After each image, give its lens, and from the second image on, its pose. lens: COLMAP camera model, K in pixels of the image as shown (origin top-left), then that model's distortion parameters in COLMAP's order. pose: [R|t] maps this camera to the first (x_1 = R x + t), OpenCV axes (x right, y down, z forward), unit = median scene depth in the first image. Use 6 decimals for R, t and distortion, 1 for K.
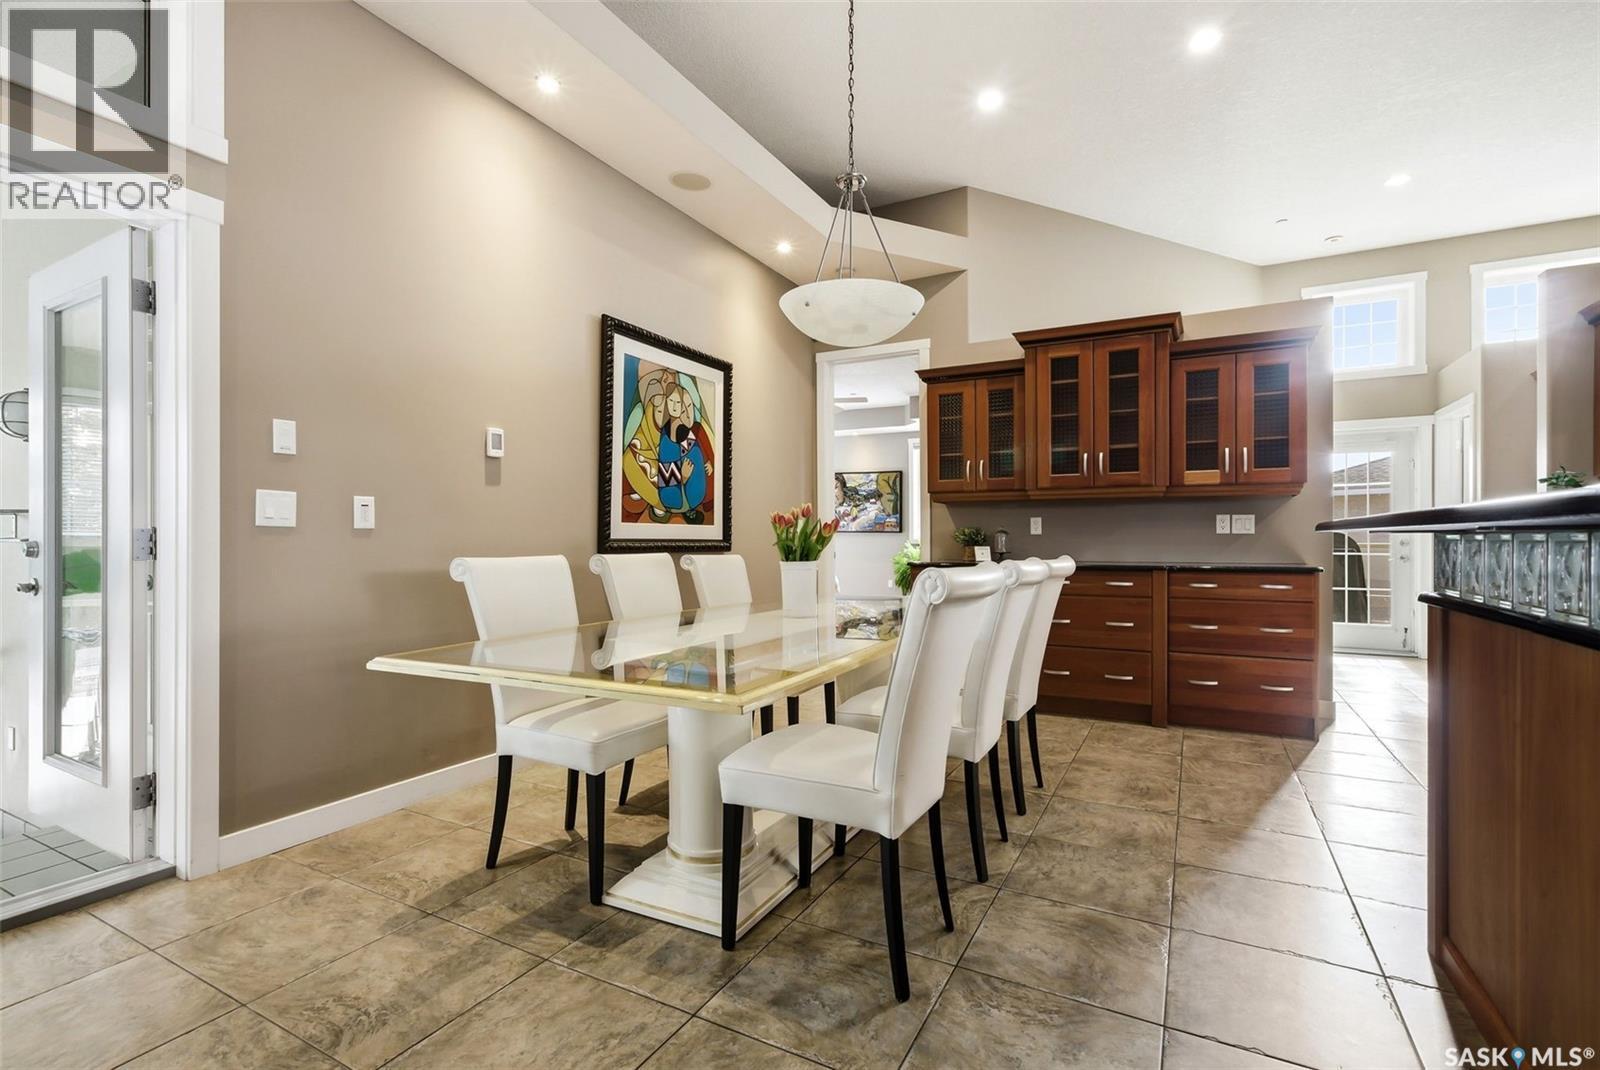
lens RADIAL K [[706.4, 0, 802.5], [0, 706.4, 540.1], [0, 0, 1]] dist [0.000817, 0.000845]
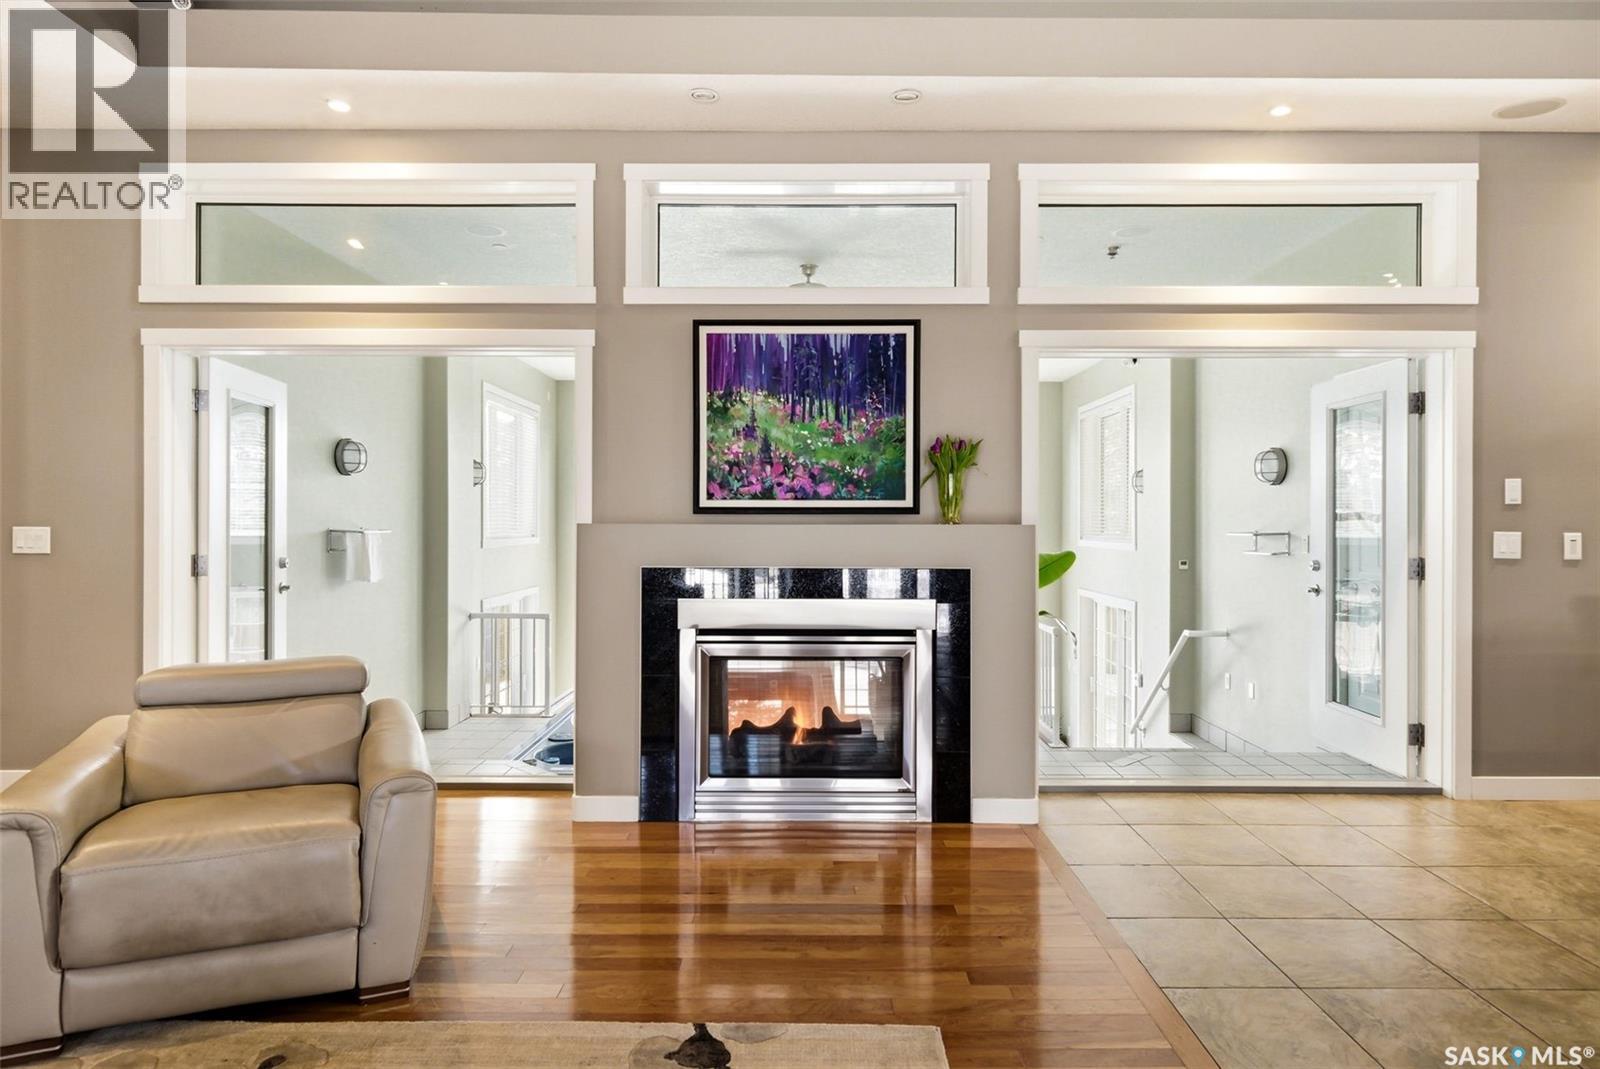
lens RADIAL K [[936.2, 0, 800.2], [0, 936.2, 525.3], [0, 0, 1]] dist [-0.008475, -0.001441]
pose [[0.458696, 0.002585, -0.888590, 0.222052], [-0.000311, 0.999996, 0.002749, -0.091565], [0.888593, -0.000985, 0.458695, -1.057091]]
